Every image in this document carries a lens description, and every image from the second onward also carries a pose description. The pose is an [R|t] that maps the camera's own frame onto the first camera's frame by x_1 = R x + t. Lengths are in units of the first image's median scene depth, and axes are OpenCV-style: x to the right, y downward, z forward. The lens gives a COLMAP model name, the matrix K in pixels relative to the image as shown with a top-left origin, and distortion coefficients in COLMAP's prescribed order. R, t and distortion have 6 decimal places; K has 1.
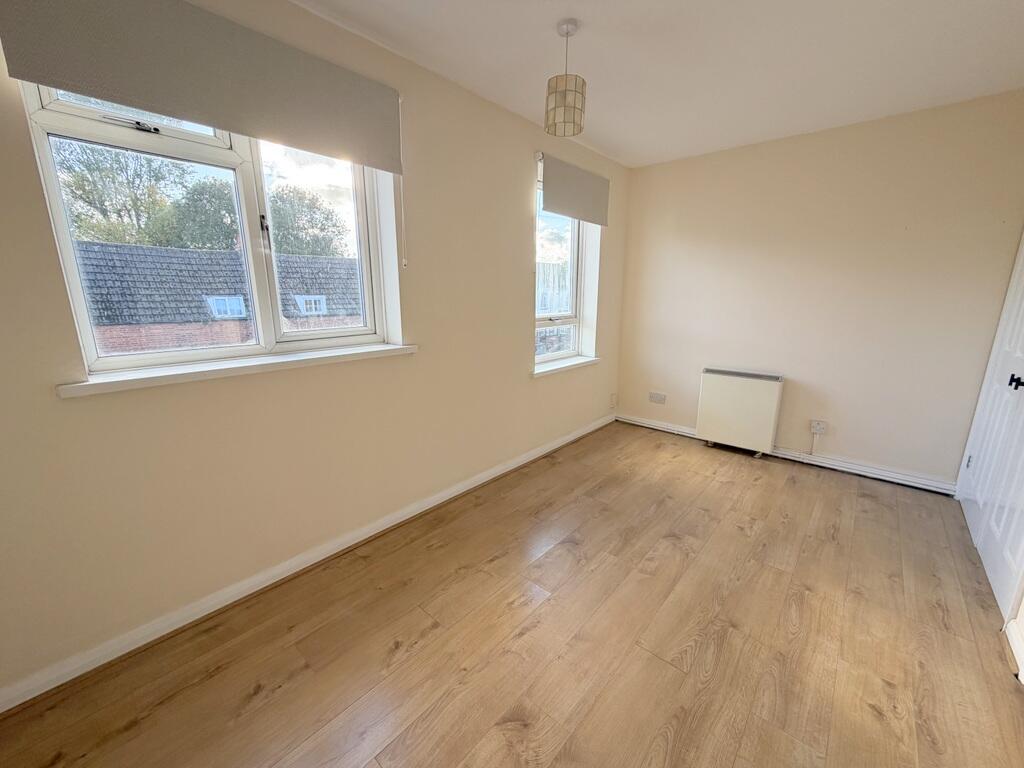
lens RADIAL K [[408.5, 0, 513.0], [0, 408.5, 385.1], [0, 0, 1]] dist [0.000865, 0.000184]
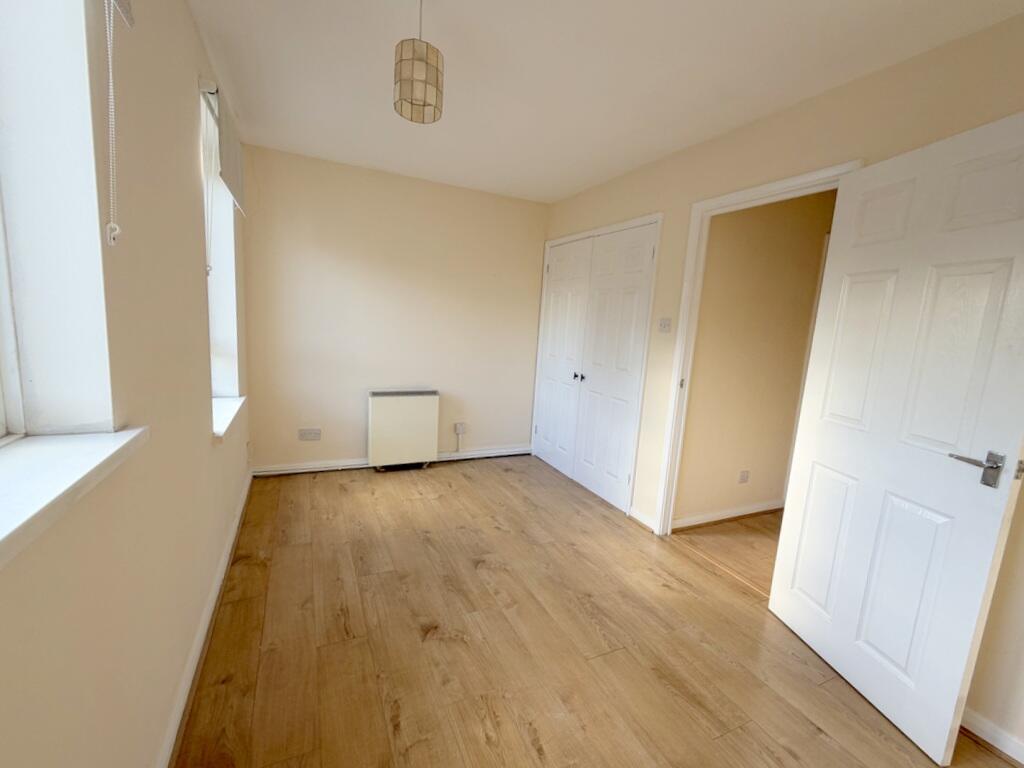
lens RADIAL K [[438.0, 0, 512.6], [0, 438.0, 383.5], [0, 0, 1]] dist [-0.001981, -0.000293]
pose [[0.394633, -0.109465, 0.912295, -0.399665], [0.143825, 0.987998, 0.056334, -0.087101], [-0.907513, 0.108980, 0.405641, 0.358040]]
